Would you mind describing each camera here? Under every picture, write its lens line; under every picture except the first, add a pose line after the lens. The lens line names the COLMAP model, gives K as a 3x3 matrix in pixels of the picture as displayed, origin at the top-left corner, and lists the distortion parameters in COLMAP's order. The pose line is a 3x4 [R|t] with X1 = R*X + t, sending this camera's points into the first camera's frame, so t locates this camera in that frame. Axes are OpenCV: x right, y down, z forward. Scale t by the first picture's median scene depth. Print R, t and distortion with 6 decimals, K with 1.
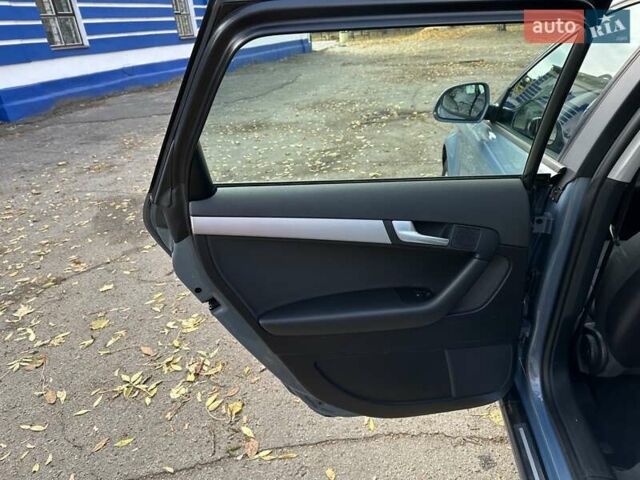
lens RADIAL K [[446.7, 0, 320.0], [0, 446.7, 240.0], [0, 0, 1]] dist [0.005195, -0.043691]
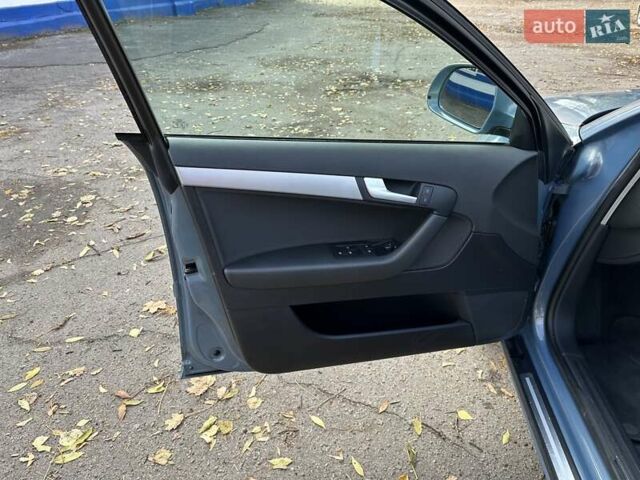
lens RADIAL K [[446.7, 0, 320.0], [0, 446.7, 240.0], [0, 0, 1]] dist [0.005195, -0.043691]
pose [[0.995944, 0.032204, 0.084020, -0.002714], [-0.040054, 0.994815, 0.093480, -0.053276], [-0.080574, -0.096466, 0.992070, 0.127193]]
